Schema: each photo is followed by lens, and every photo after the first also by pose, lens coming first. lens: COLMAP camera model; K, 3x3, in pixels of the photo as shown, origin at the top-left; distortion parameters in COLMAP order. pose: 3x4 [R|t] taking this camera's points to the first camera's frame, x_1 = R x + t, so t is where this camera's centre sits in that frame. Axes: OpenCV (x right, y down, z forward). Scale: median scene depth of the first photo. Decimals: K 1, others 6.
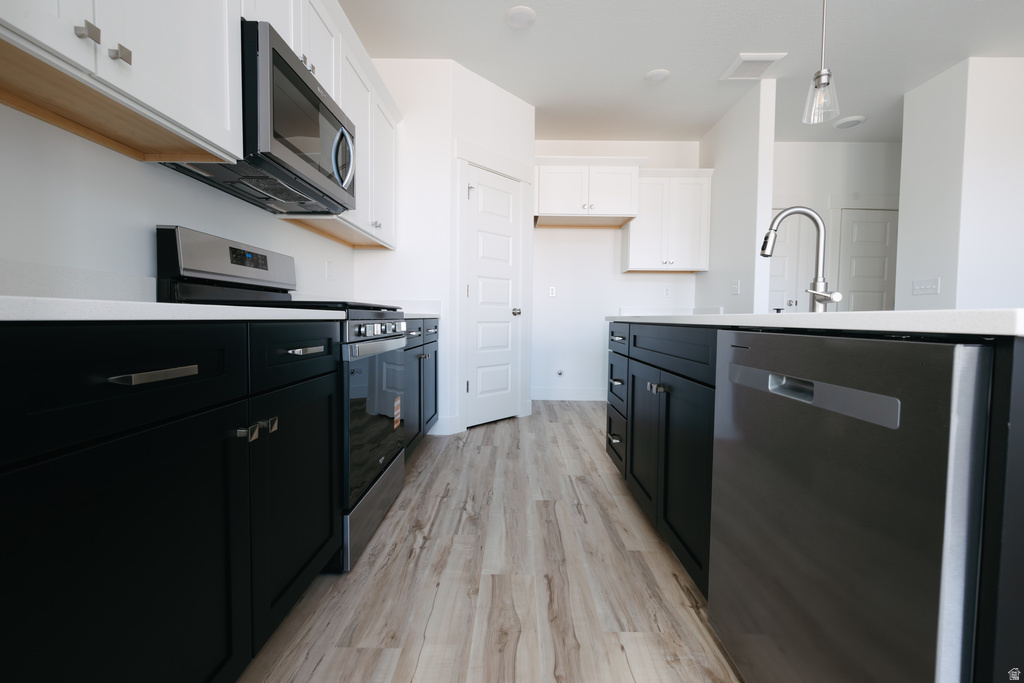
lens RADIAL K [[433.4, 0, 515.2], [0, 433.4, 338.2], [0, 0, 1]] dist [0.000337, -0.000019]
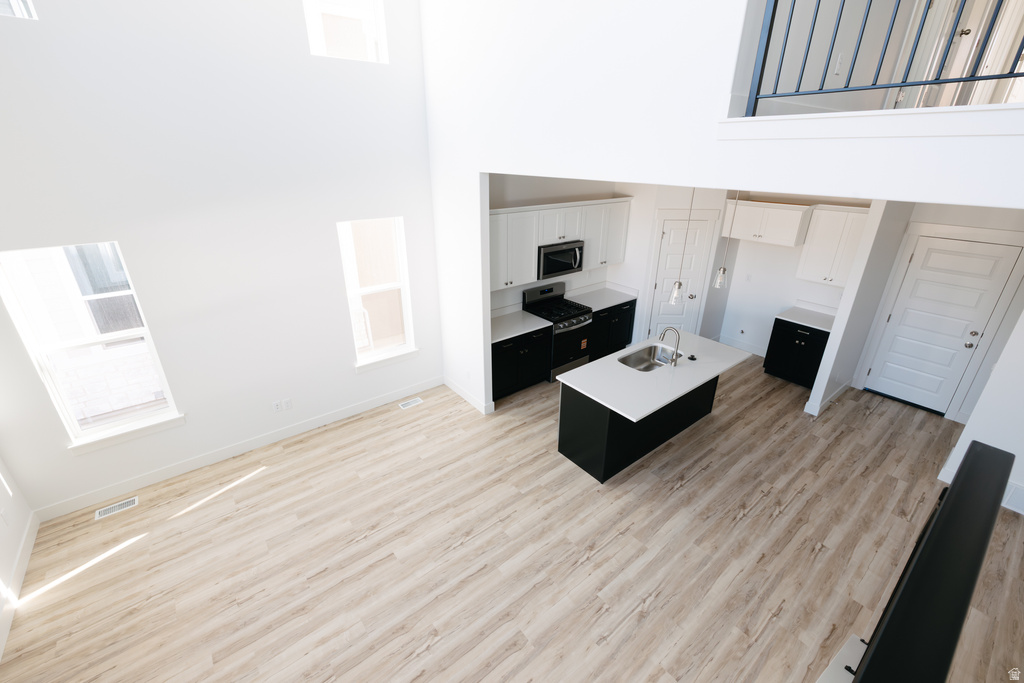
lens RADIAL K [[429.6, 0, 513.5], [0, 429.6, 337.2], [0, 0, 1]] dist [-0.000283, 0.000085]
pose [[0.624489, 0.300764, -0.720801, 1.705117], [-0.034365, 0.932568, 0.359354, -1.012830], [0.780277, -0.199642, 0.592714, -1.236334]]
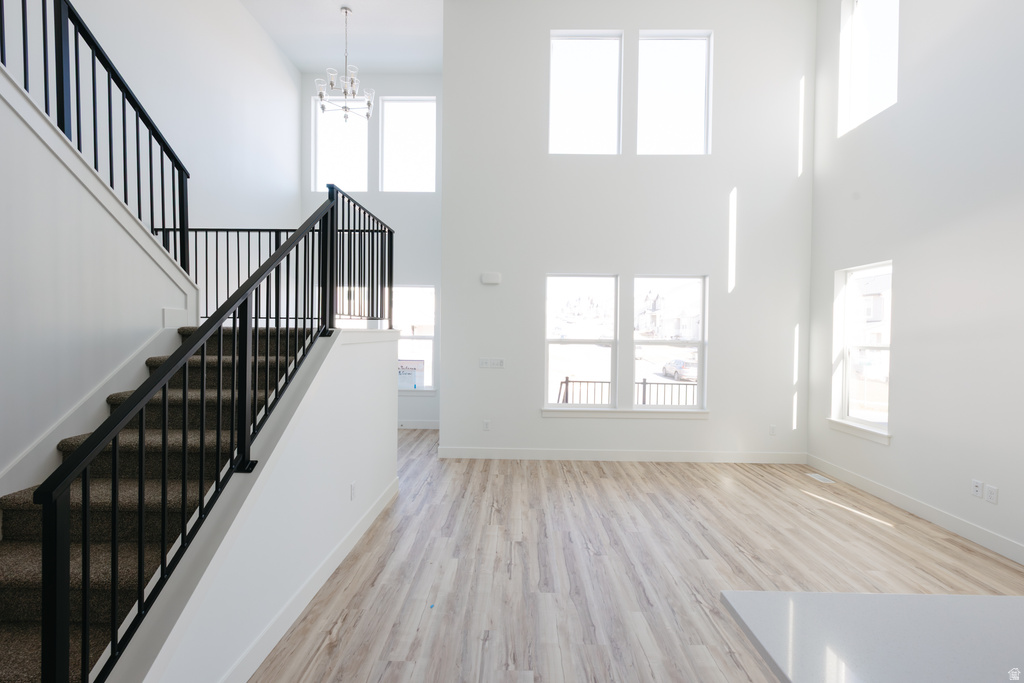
lens RADIAL K [[429.6, 0, 513.5], [0, 429.6, 337.2], [0, 0, 1]] dist [-0.000283, 0.000085]
pose [[-0.999679, -0.023028, 0.010589, 1.066783], [-0.022345, 0.997912, 0.060597, -0.381262], [-0.011962, 0.060341, -0.998106, 0.796319]]
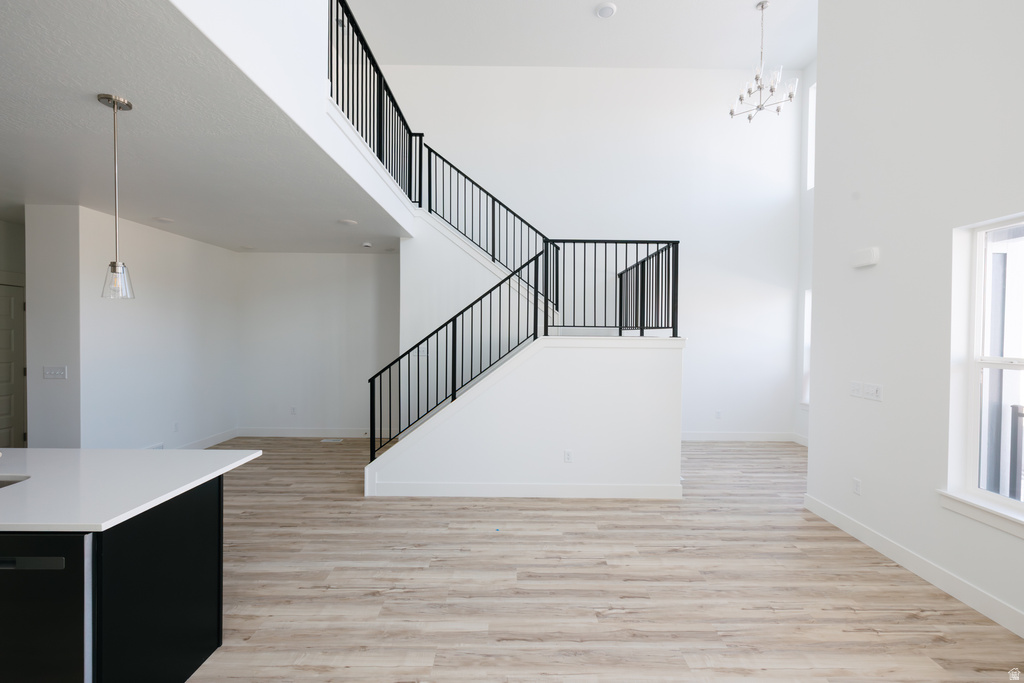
lens RADIAL K [[433.4, 0, 515.2], [0, 433.4, 338.2], [0, 0, 1]] dist [0.000337, -0.000019]
pose [[-0.010394, -0.022850, 0.999685, -0.525812], [0.037345, 0.999033, 0.023223, -0.349061], [-0.999248, 0.037575, -0.009531, -0.529110]]
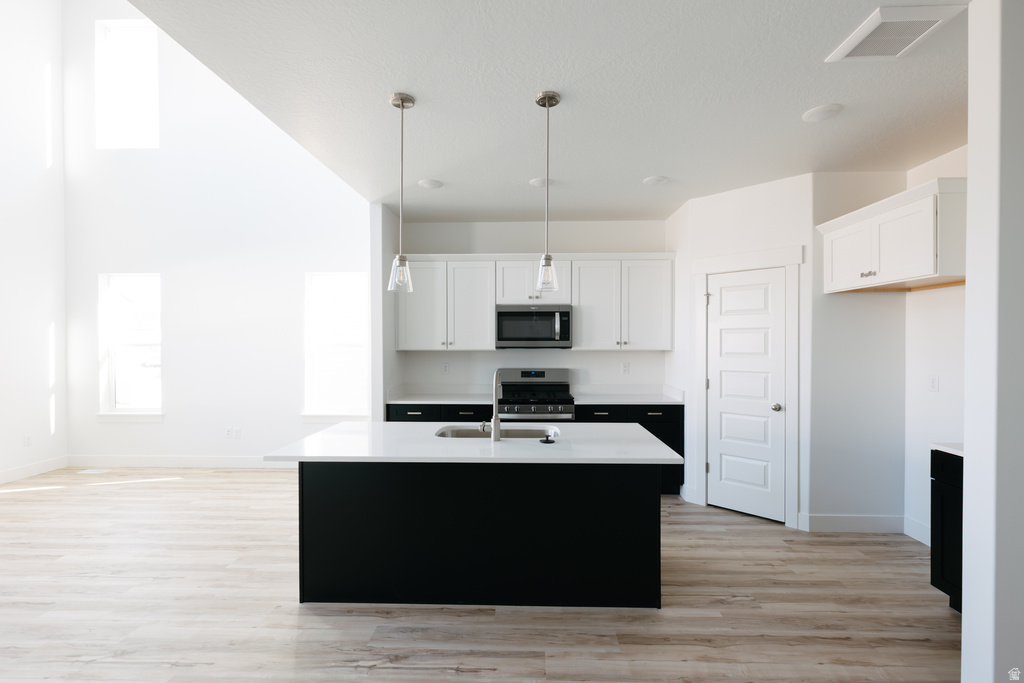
lens RADIAL K [[451.1, 0, 518.6], [0, 451.1, 345.5], [0, 0, 1]] dist [0.003312, 0.000359]
pose [[-0.024734, -0.001300, -0.999693, 1.968631], [-0.047047, 0.998893, -0.000134, -0.334938], [0.998586, 0.047029, -0.024768, 0.930214]]
